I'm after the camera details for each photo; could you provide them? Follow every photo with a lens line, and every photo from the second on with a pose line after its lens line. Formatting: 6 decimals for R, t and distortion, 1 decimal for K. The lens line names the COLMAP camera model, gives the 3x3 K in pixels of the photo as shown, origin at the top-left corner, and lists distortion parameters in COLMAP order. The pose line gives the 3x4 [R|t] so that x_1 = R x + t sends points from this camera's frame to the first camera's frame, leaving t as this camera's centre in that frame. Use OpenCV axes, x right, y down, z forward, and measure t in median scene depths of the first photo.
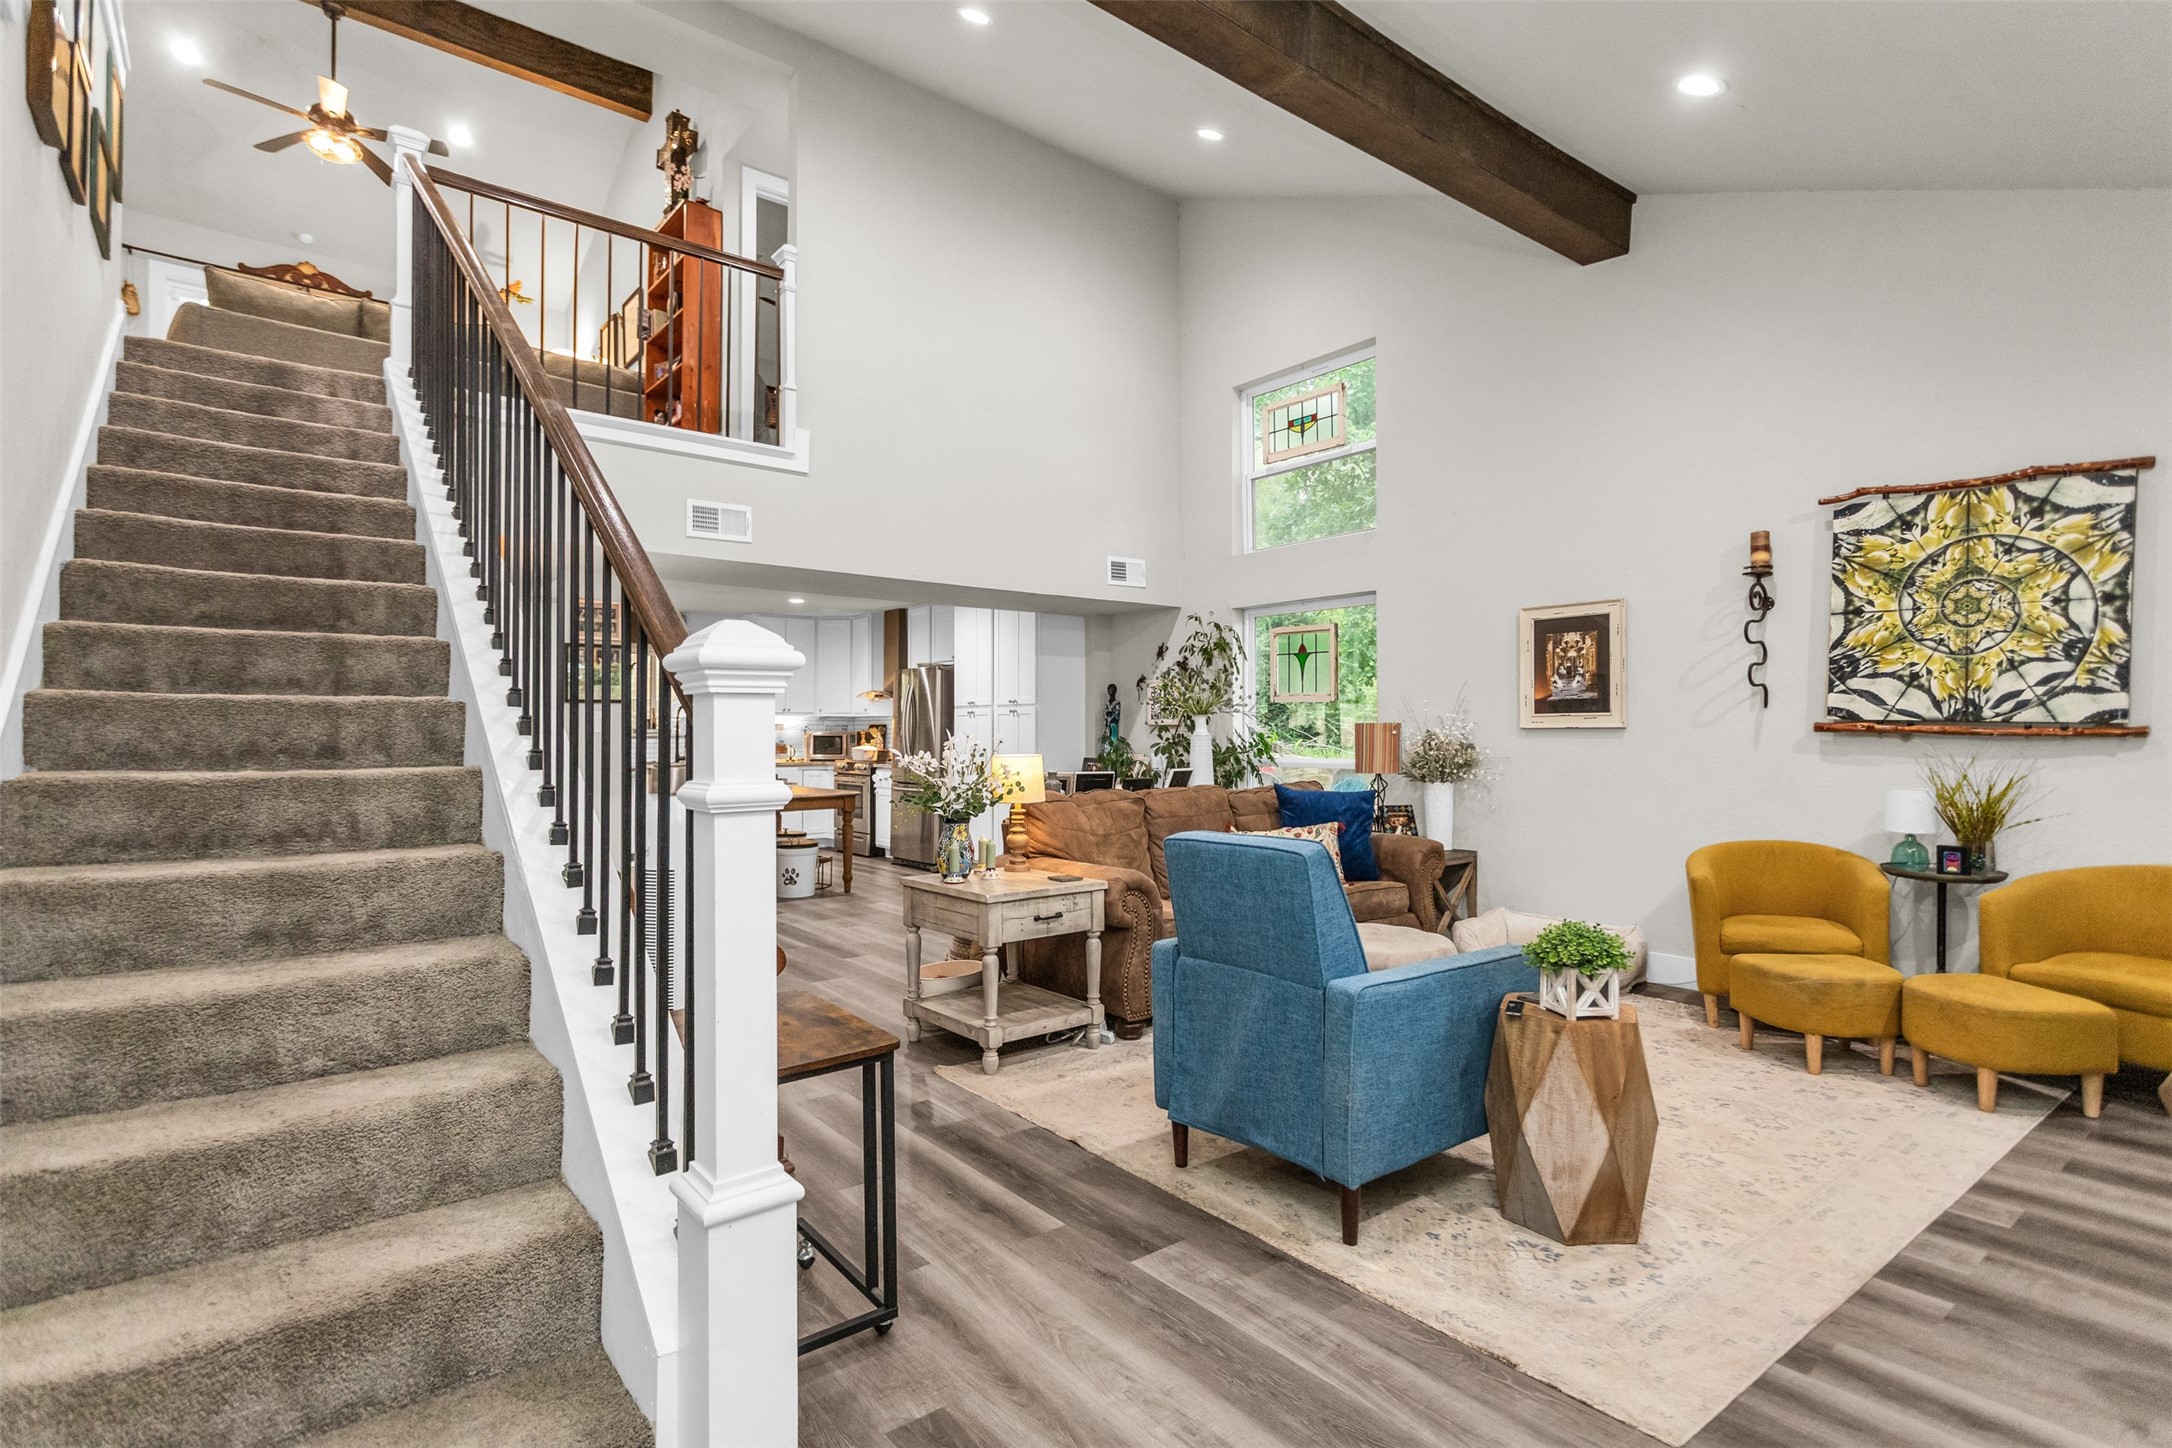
lens RADIAL K [[1050.9, 0, 1081.5], [0, 1050.9, 719.8], [0, 0, 1]] dist [0.000318, 0.002418]
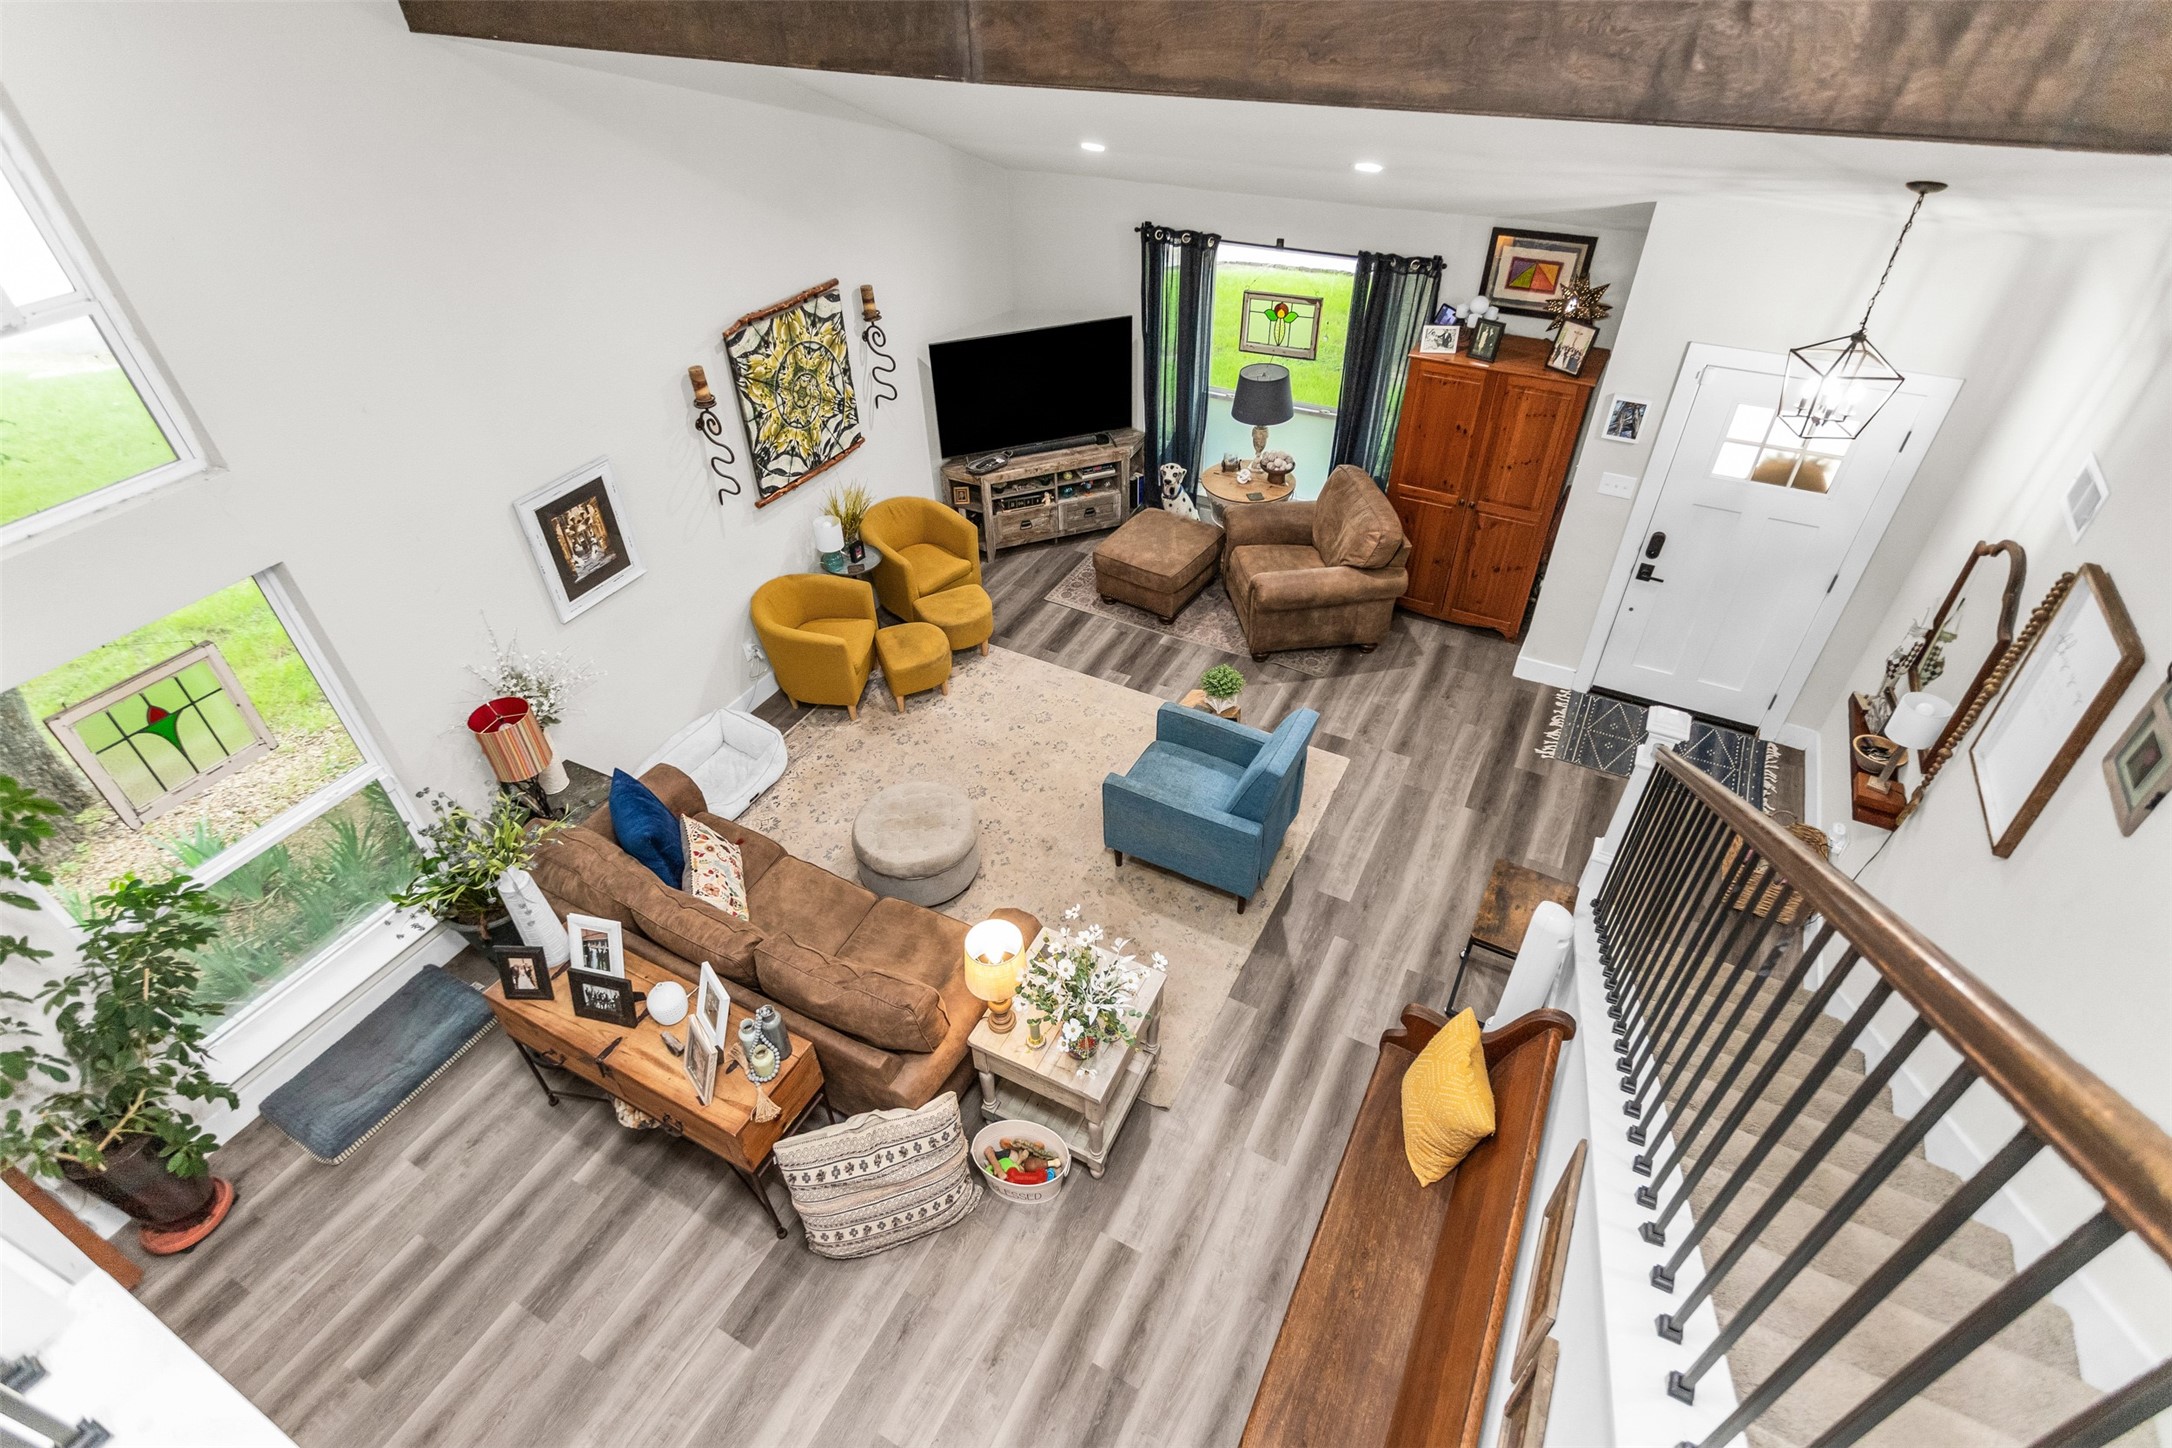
lens RADIAL K [[1050.9, 0, 1087.6], [0, 1050.9, 713.5], [0, 0, 1]] dist [0.000318, 0.002418]
pose [[-0.403169, -0.570239, 0.715739, -0.619007], [0.007381, 0.780070, 0.625649, -0.668029], [-0.915096, 0.257525, -0.310291, 1.192586]]
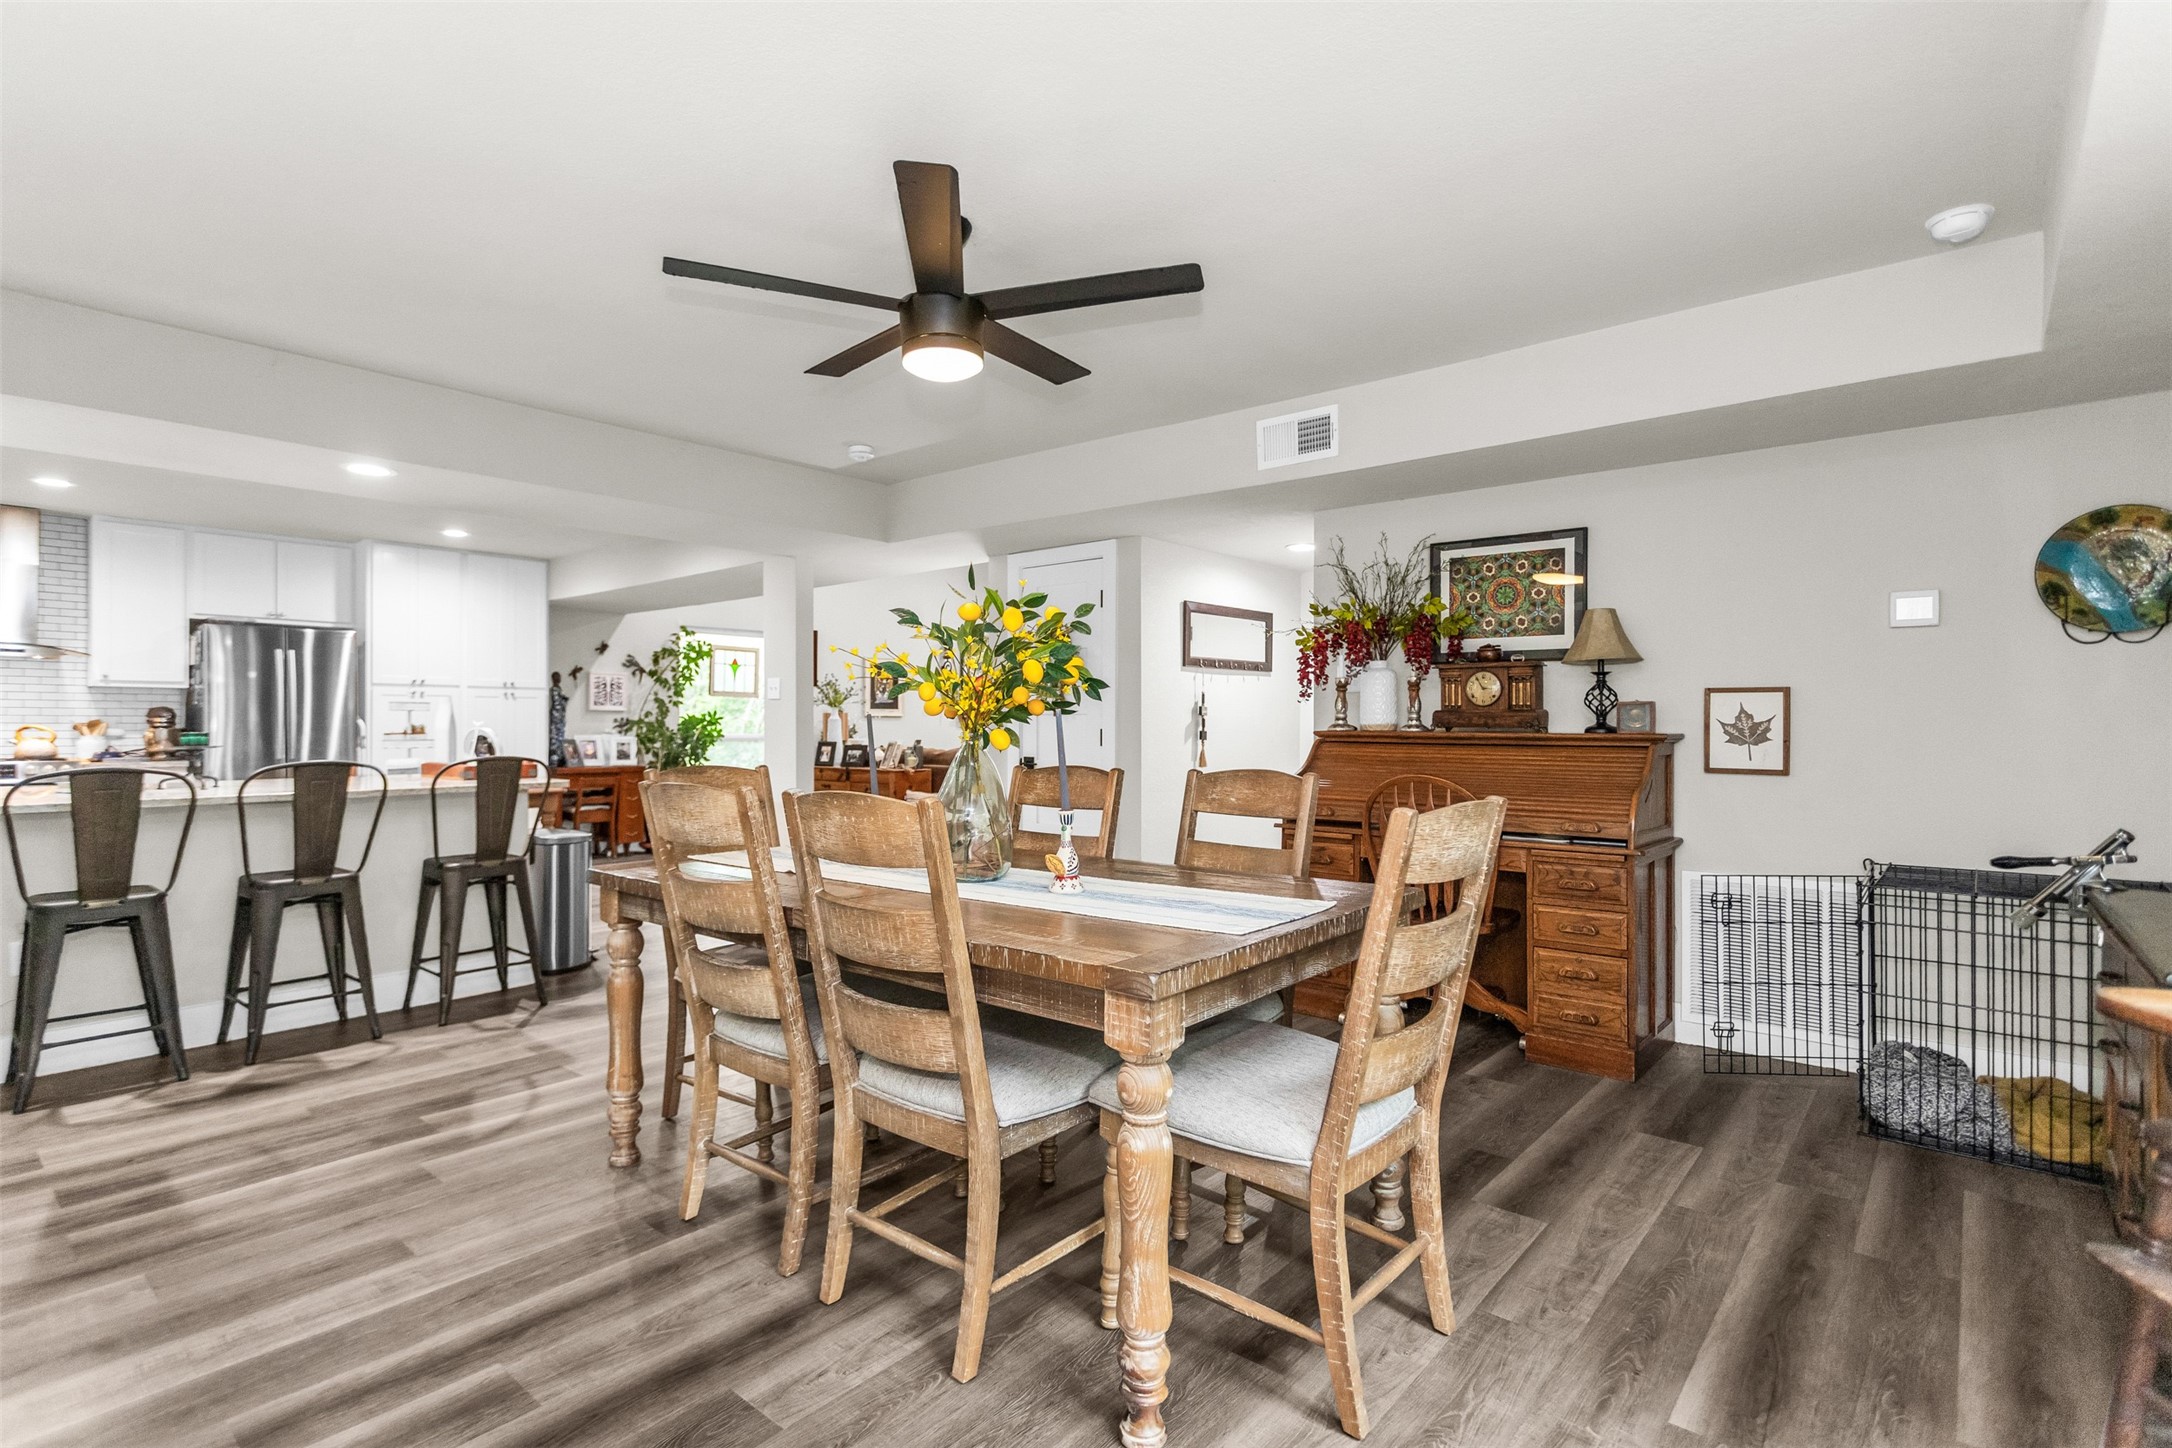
lens RADIAL K [[1050.9, 0, 1086.4], [0, 1050.9, 718.4], [0, 0, 1]] dist [0.000318, 0.002418]
pose [[-0.191791, 0.002081, 0.981434, -2.233687], [-0.015431, 0.999868, -0.005136, 0.021404], [-0.981314, -0.016129, -0.191734, 1.303404]]
